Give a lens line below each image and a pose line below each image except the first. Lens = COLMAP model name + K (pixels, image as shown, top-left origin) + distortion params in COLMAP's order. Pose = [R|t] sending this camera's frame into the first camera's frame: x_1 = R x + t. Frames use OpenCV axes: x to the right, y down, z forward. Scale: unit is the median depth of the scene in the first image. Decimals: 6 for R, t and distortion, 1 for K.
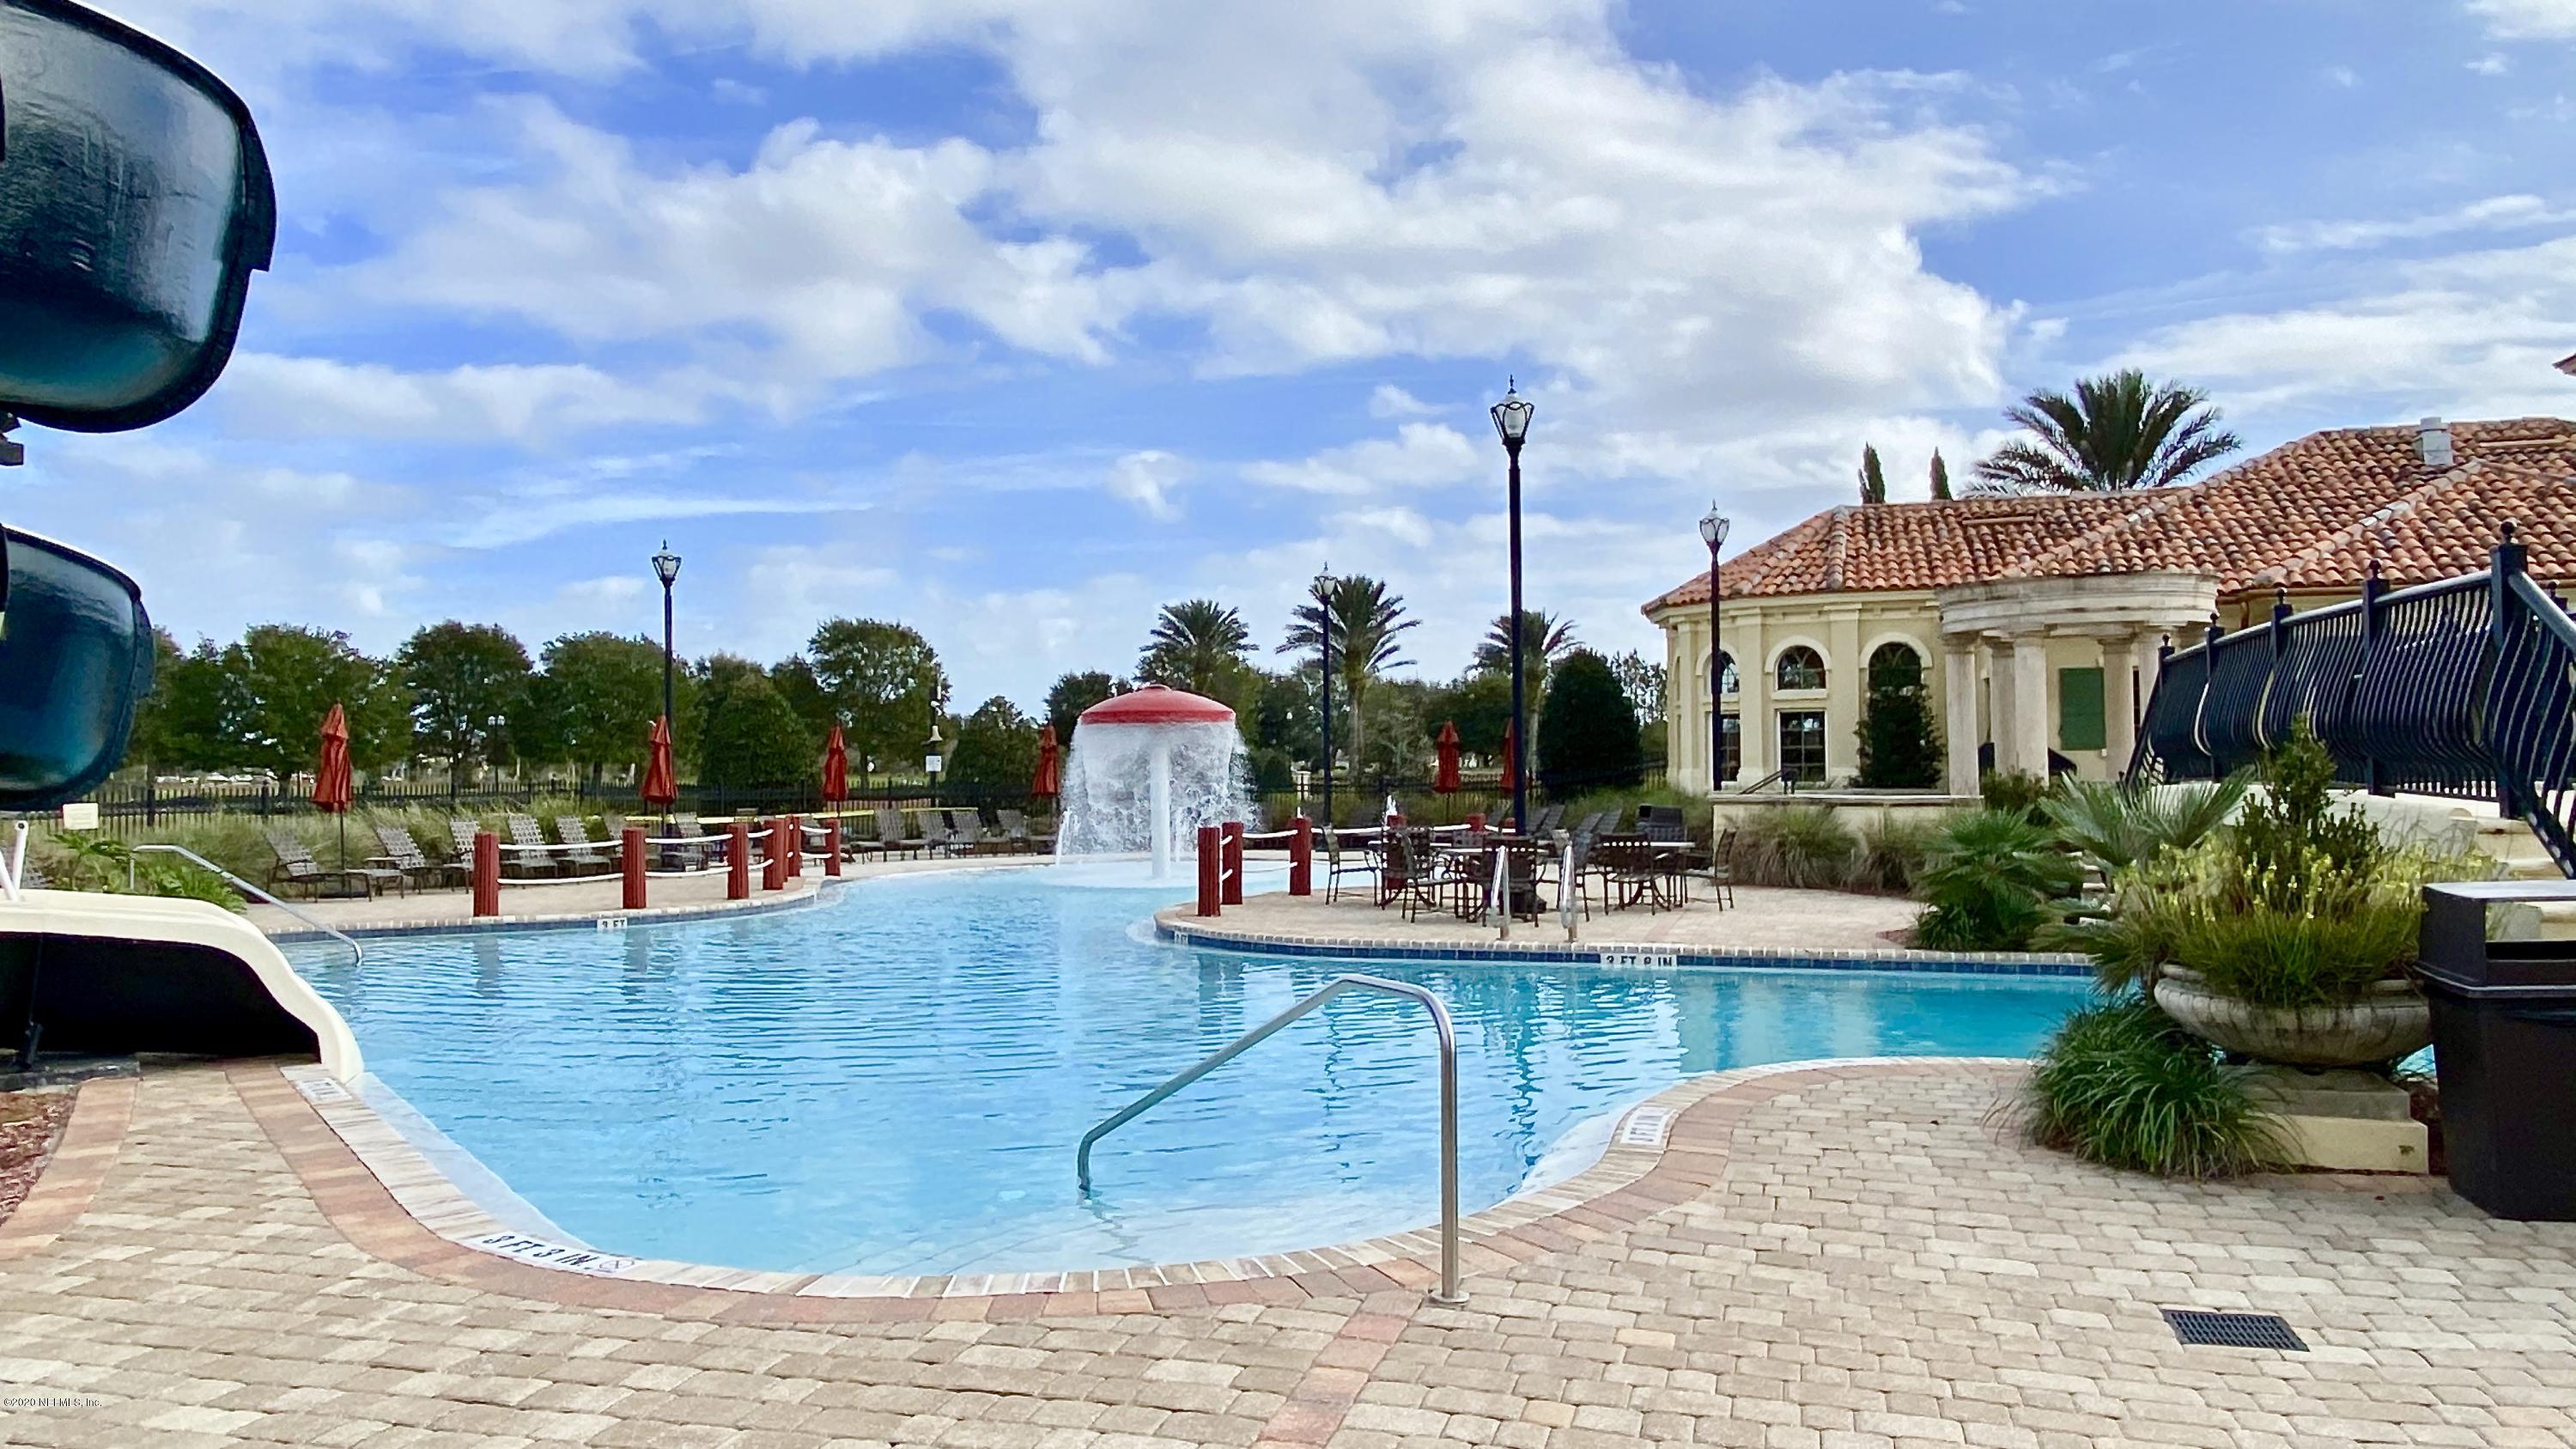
lens RADIAL K [[1753.4, 0, 1288.0], [0, 1753.4, 724.5], [0, 0, 1]] dist [0.003442, -0.002154]
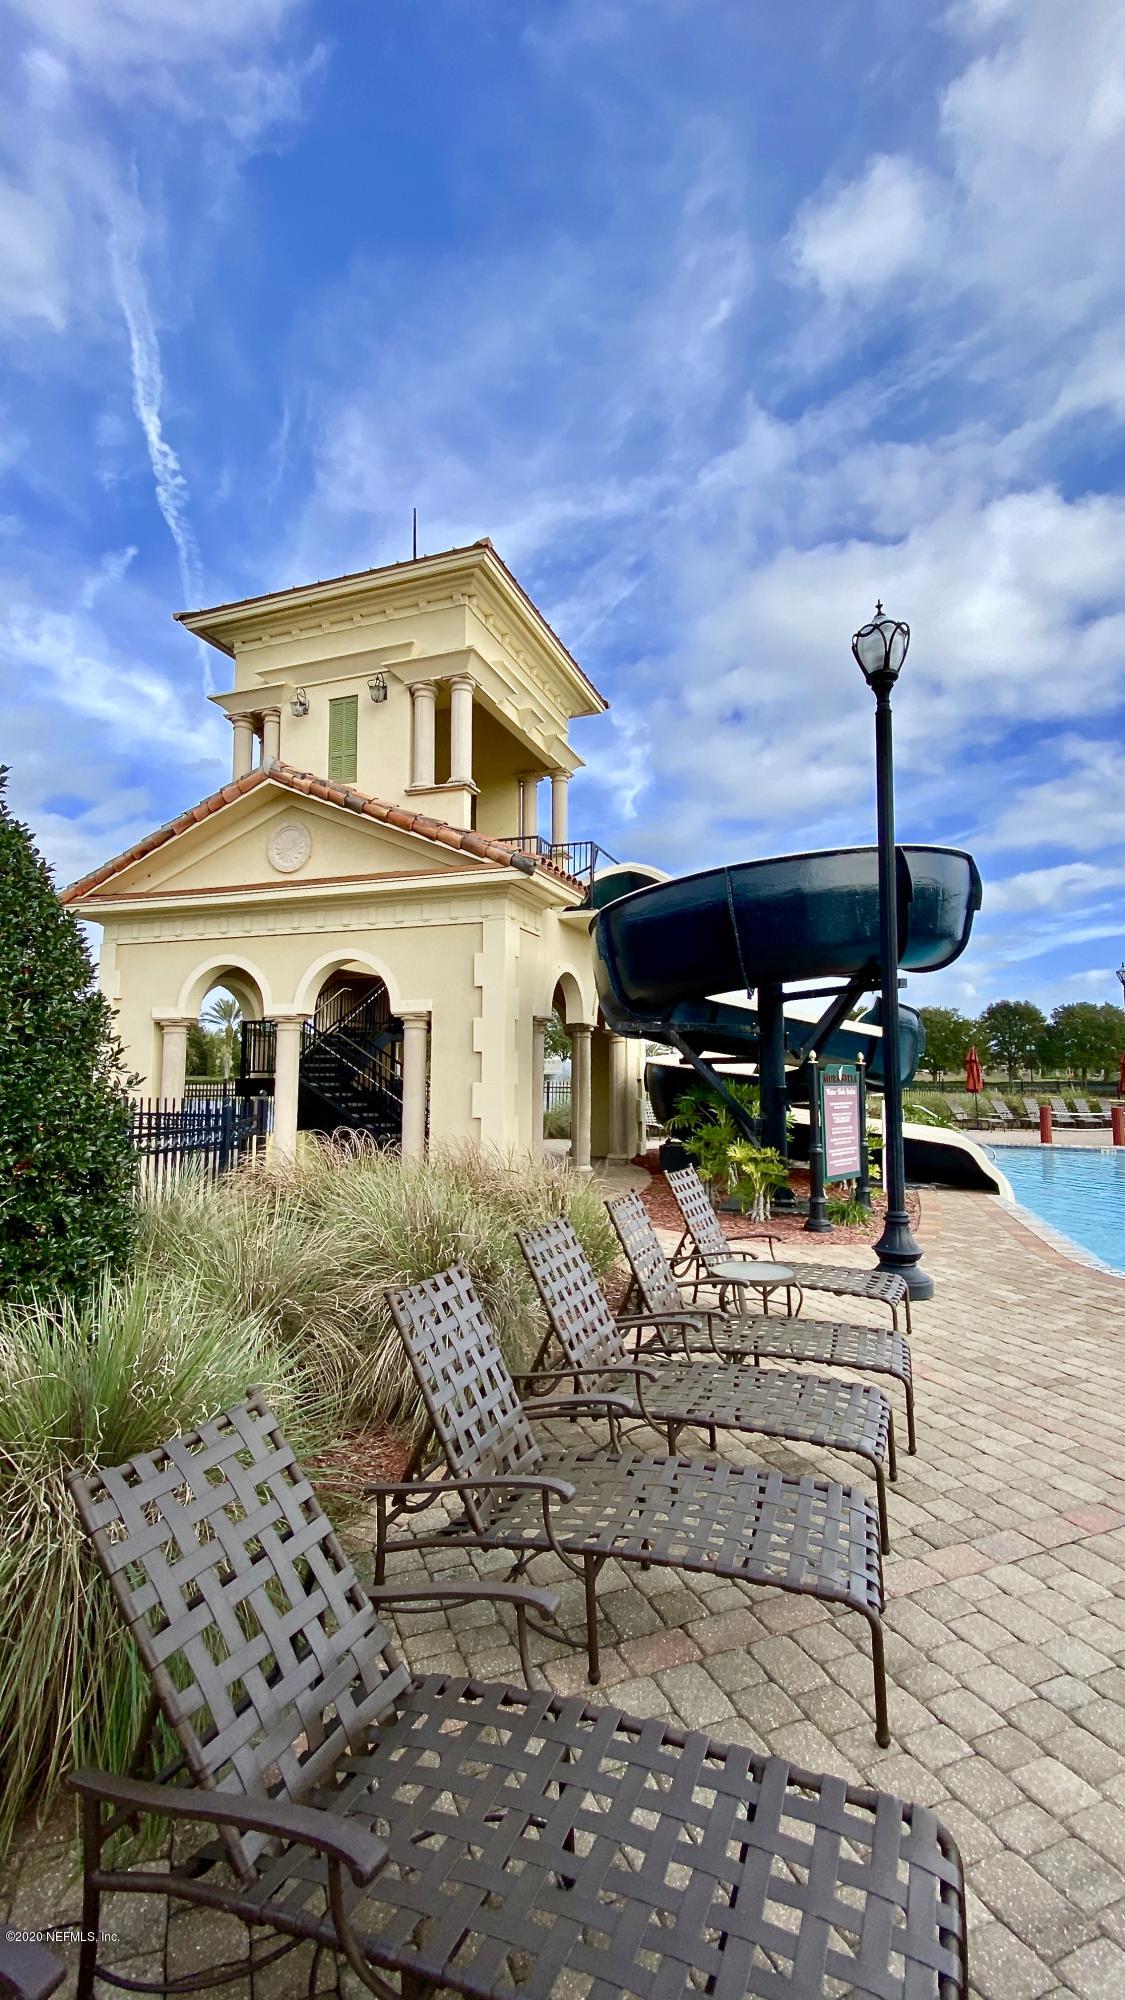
lens RADIAL K [[840.4, 0, 562.5], [0, 840.4, 1000.0], [0, 0, 1]] dist [0.000774, 0.000011]
pose [[0.603035, -0.049994, -0.796147, 0.033069], [0.006570, 0.998312, -0.057713, -0.014064], [0.797688, 0.029573, 0.602345, -0.130627]]
